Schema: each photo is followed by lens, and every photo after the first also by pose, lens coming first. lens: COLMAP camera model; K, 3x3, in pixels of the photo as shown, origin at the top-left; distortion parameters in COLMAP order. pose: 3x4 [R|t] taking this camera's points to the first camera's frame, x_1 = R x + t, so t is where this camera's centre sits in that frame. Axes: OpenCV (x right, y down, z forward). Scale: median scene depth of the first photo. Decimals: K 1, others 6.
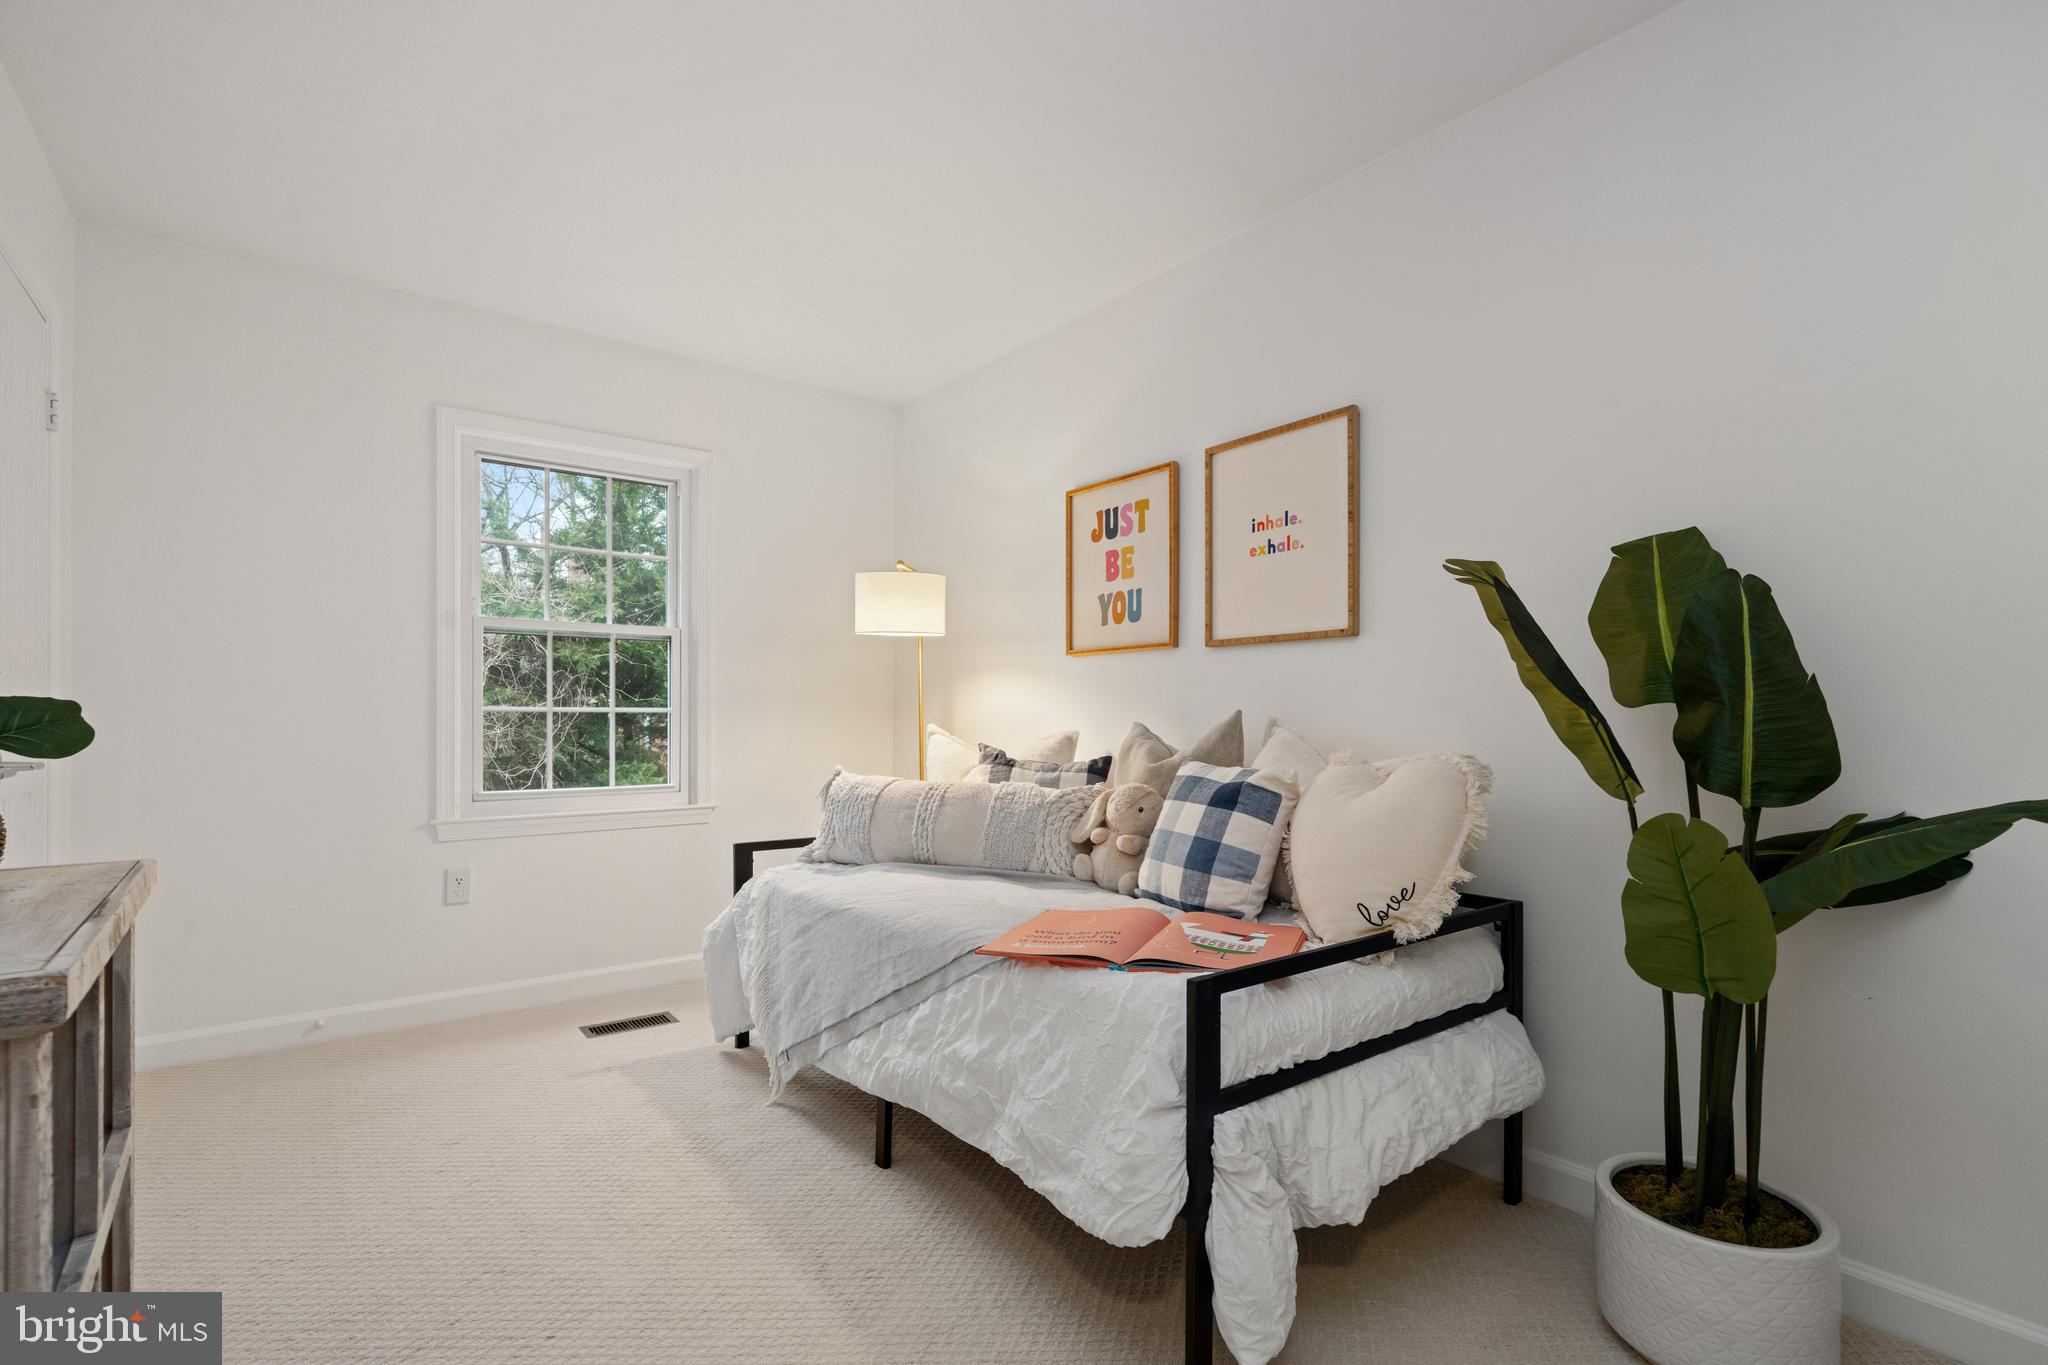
lens RADIAL K [[937.9, 0, 1026.6], [0, 937.9, 732.9], [0, 0, 1]] dist [-0.152855, -0.000008]
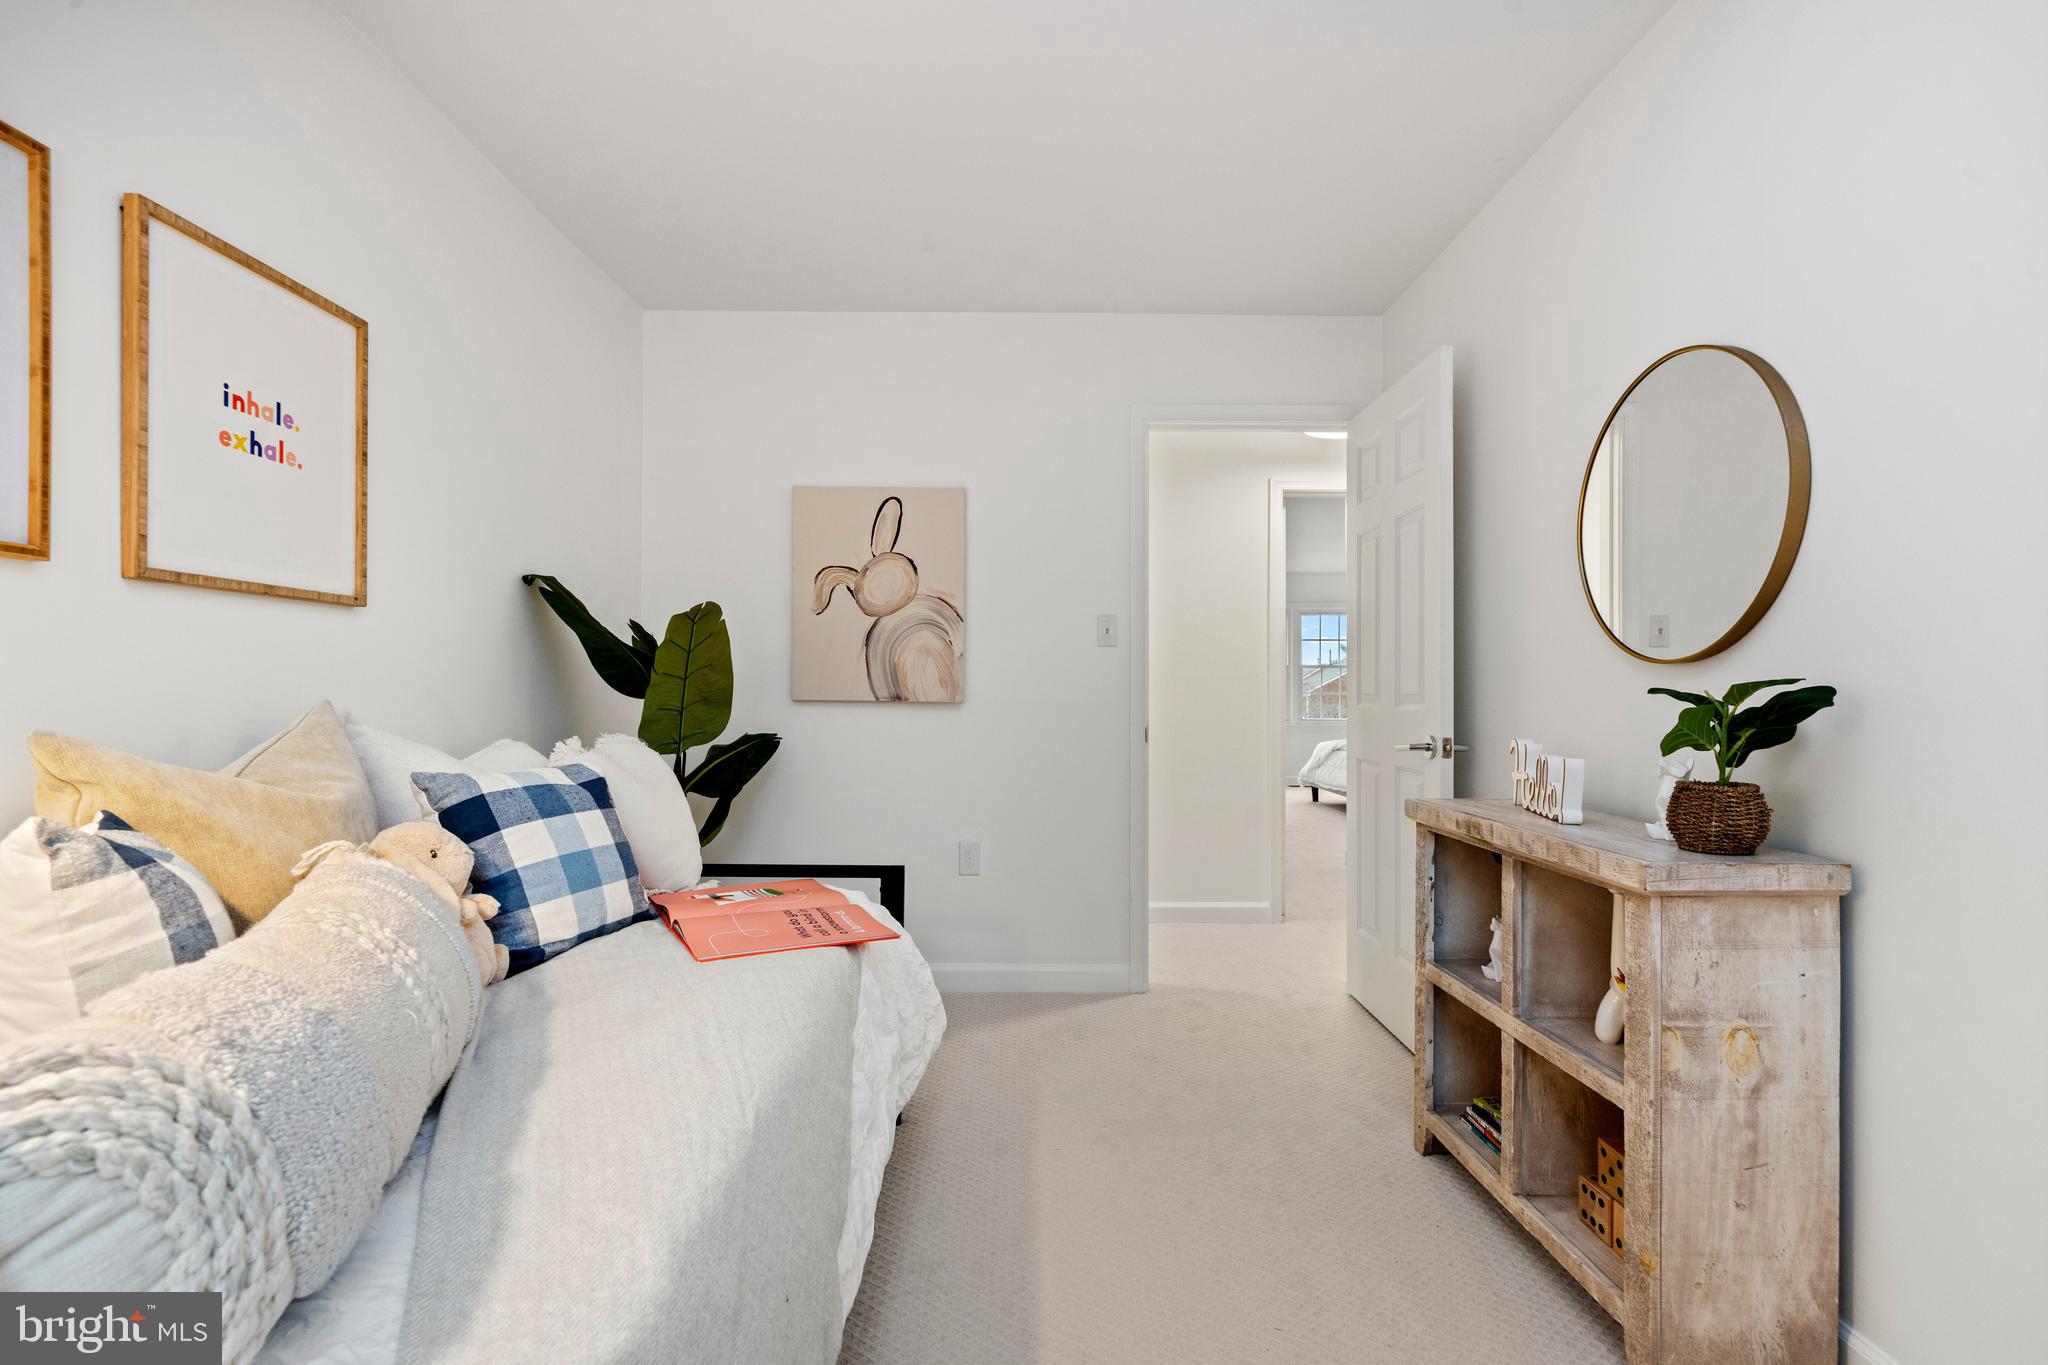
lens RADIAL K [[923.9, 0, 1024.0], [0, 923.9, 682.5], [0, 0, 1]] dist [0.002937, 0.000135]
pose [[-0.833904, -0.003023, 0.551902, -0.550072], [0.008128, 0.999809, 0.017757, -0.043263], [-0.551850, 0.019293, -0.833720, 1.266701]]
